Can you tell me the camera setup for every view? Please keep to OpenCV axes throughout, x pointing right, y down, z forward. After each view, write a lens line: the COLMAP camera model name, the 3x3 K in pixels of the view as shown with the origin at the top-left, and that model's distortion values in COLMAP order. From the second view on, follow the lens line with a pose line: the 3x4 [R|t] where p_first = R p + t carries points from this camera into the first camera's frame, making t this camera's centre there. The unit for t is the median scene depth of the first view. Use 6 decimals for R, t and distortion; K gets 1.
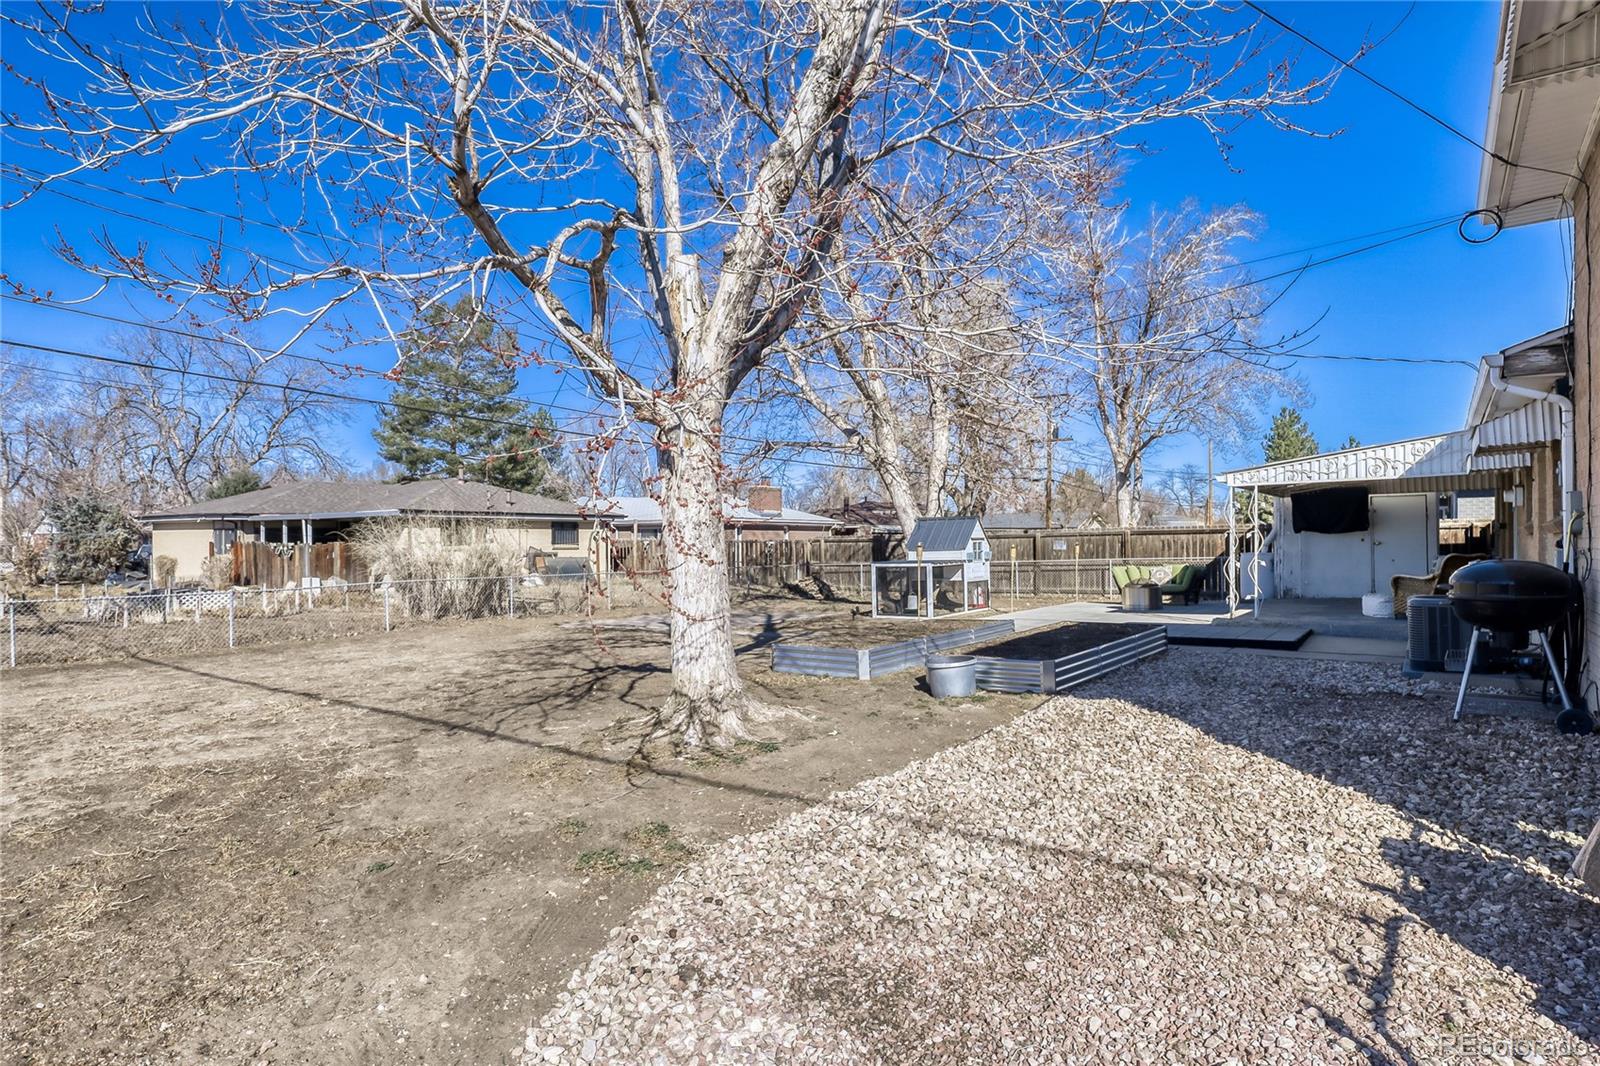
lens RADIAL K [[866.4, 0, 794.6], [0, 866.4, 536.6], [0, 0, 1]] dist [-0.008422, -0.001439]
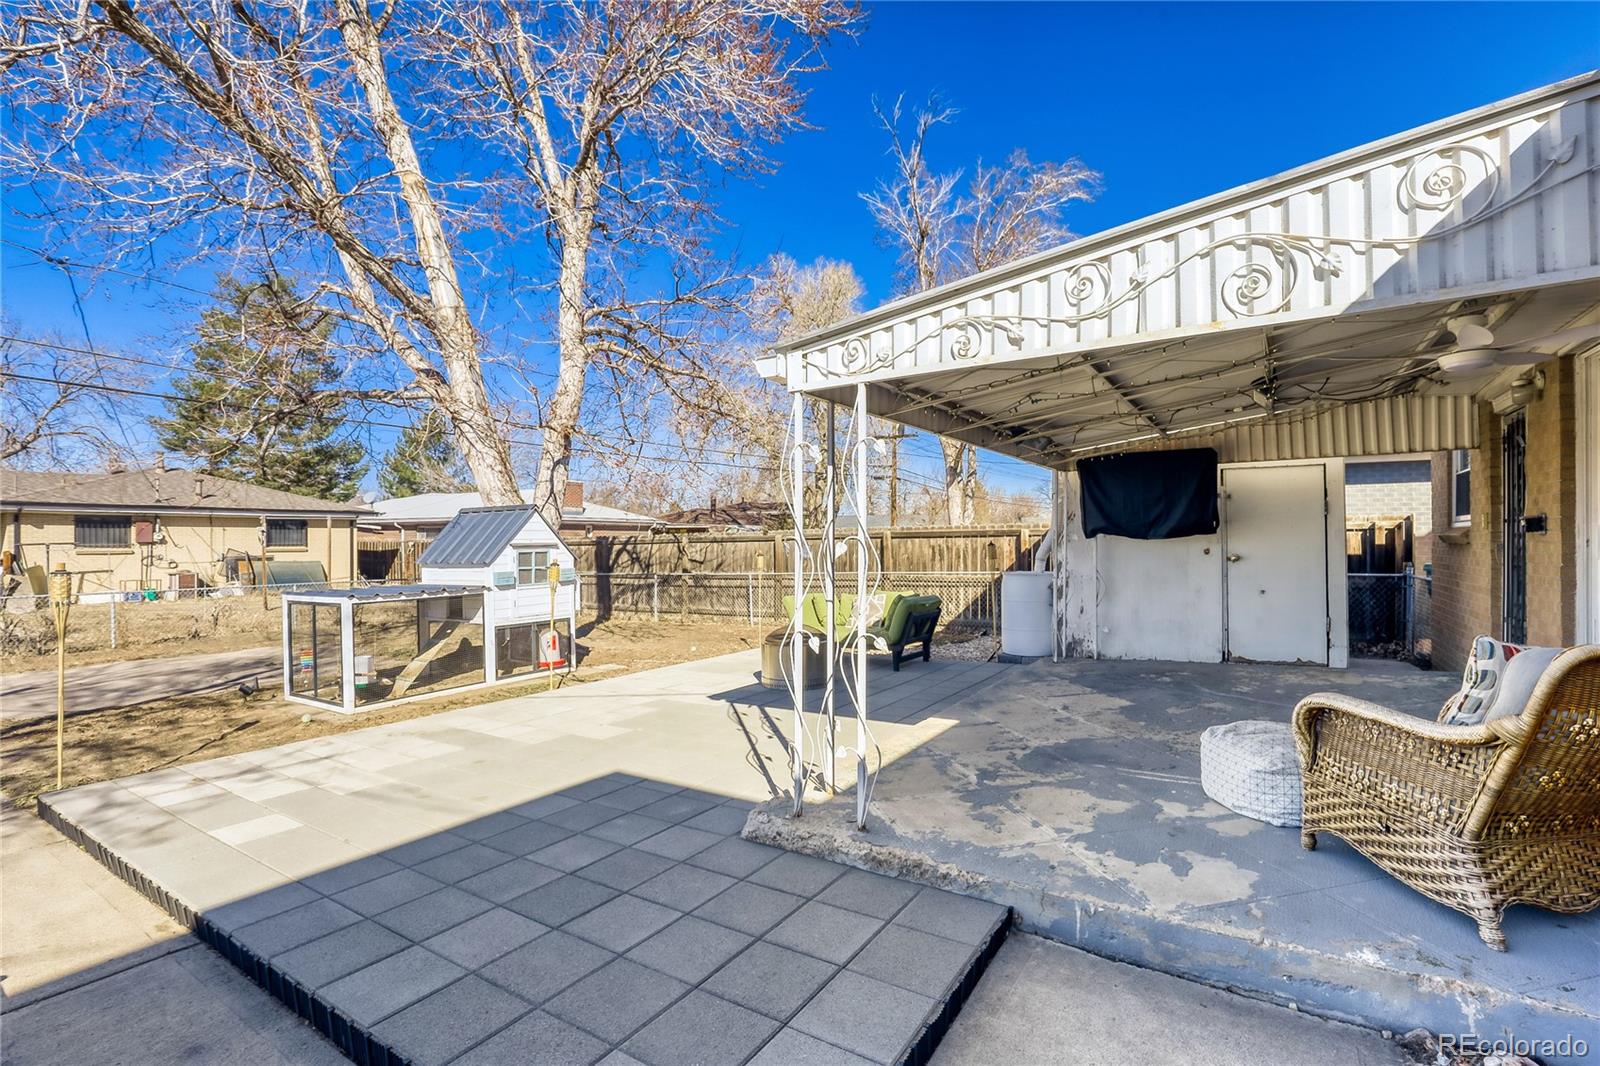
lens RADIAL K [[745.1, 0, 790.8], [0, 745.1, 538.2], [0, 0, 1]] dist [-0.037713, 0.006395]
pose [[0.997937, 0.003185, 0.064116, 0.277000], [-0.003369, 0.999991, 0.002762, -0.003507], [-0.064107, -0.002972, 0.997939, 0.418172]]
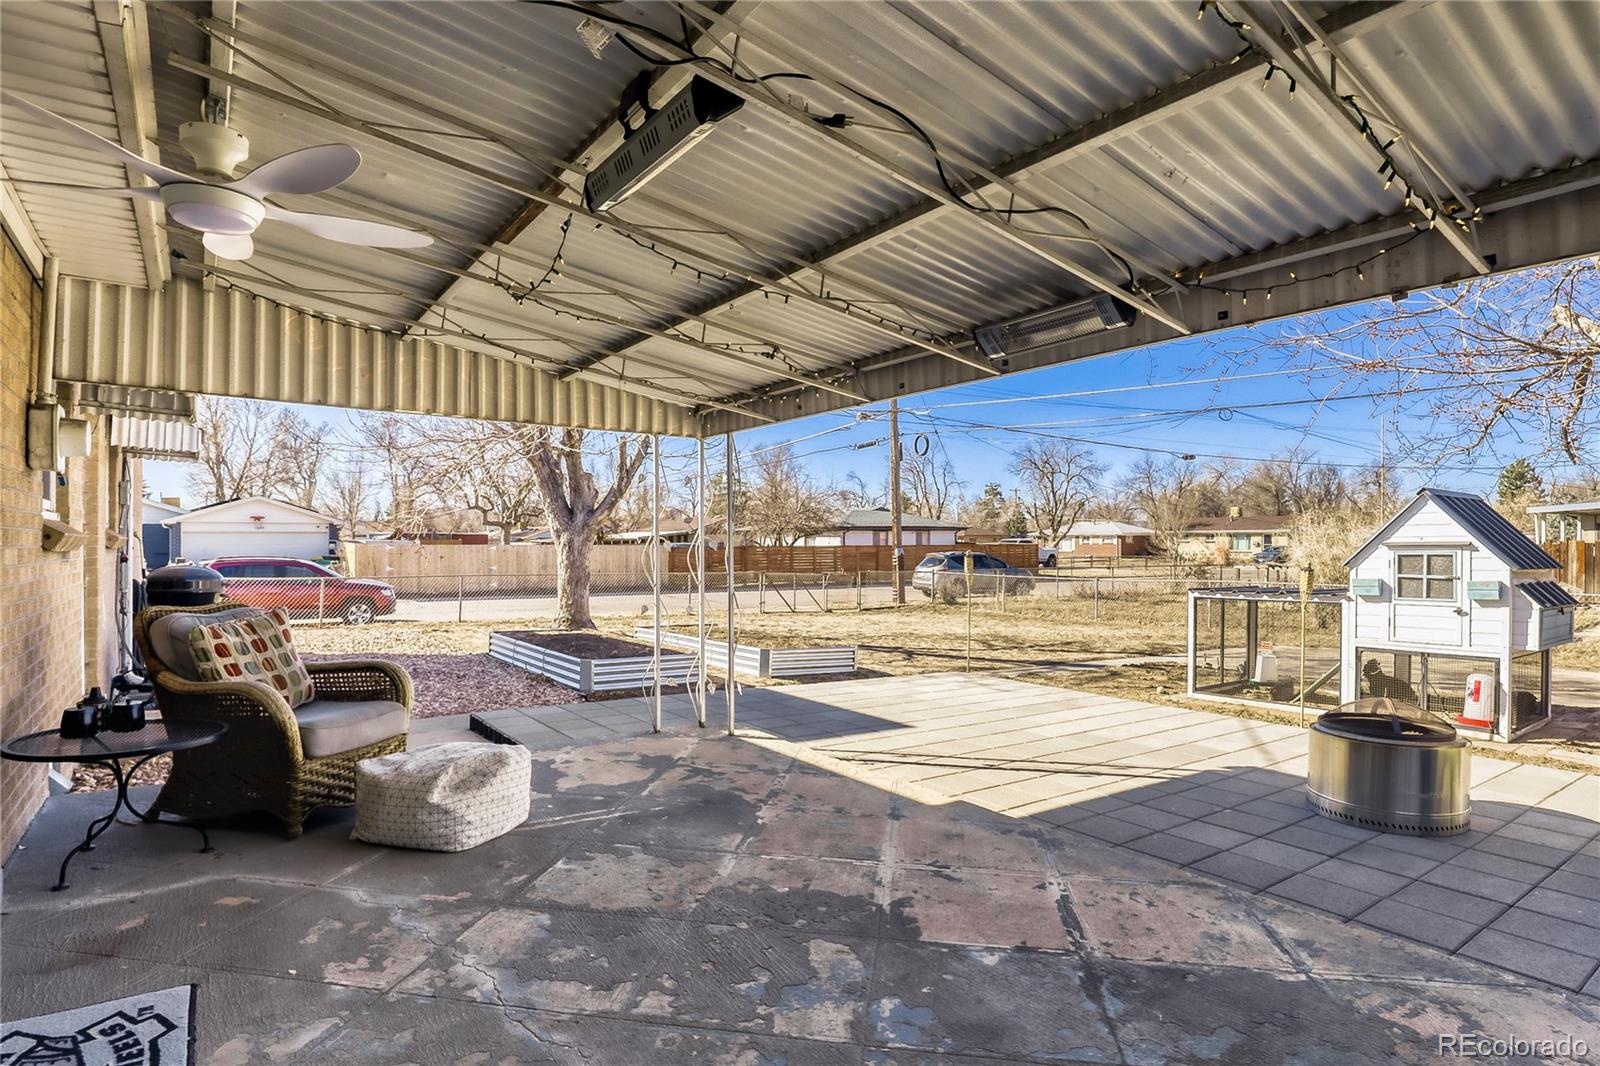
lens RADIAL K [[745.1, 0, 786.4], [0, 745.1, 533.8], [0, 0, 1]] dist [-0.037713, 0.006395]
pose [[-0.258728, -0.000475, -0.965950, 0.491347], [0.007449, 0.999969, -0.002487, -0.003851], [0.965921, -0.007839, -0.258717, 0.644388]]
